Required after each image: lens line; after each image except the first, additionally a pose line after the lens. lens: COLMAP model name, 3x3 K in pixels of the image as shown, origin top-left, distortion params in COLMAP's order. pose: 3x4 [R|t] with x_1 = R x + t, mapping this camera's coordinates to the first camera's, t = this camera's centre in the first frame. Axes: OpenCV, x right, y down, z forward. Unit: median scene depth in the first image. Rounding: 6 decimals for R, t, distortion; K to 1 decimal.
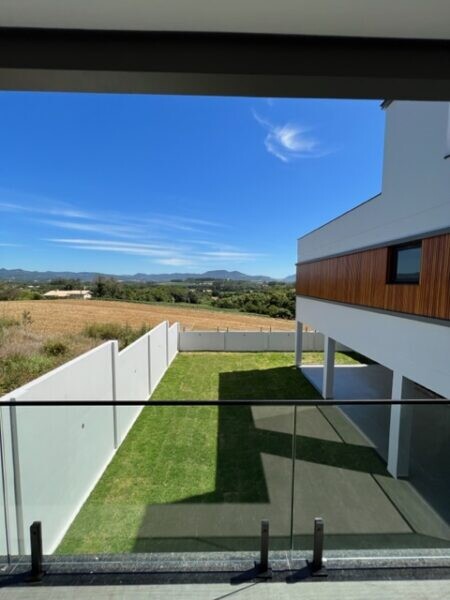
lens RADIAL K [[241.1, 0, 226.3], [0, 241.1, 300.8], [0, 0, 1]] dist [-0.003586, 0.001545]
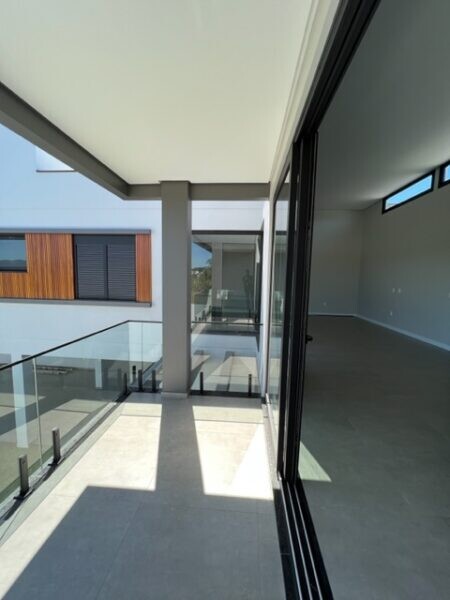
lens RADIAL K [[241.1, 0, 226.4], [0, 241.1, 299.9], [0, 0, 1]] dist [-0.003586, 0.001545]
pose [[0.105202, -0.102721, 0.989131, -0.098634], [0.058408, 0.993572, 0.096970, 0.002783], [-0.992734, 0.047572, 0.110526, -0.029030]]
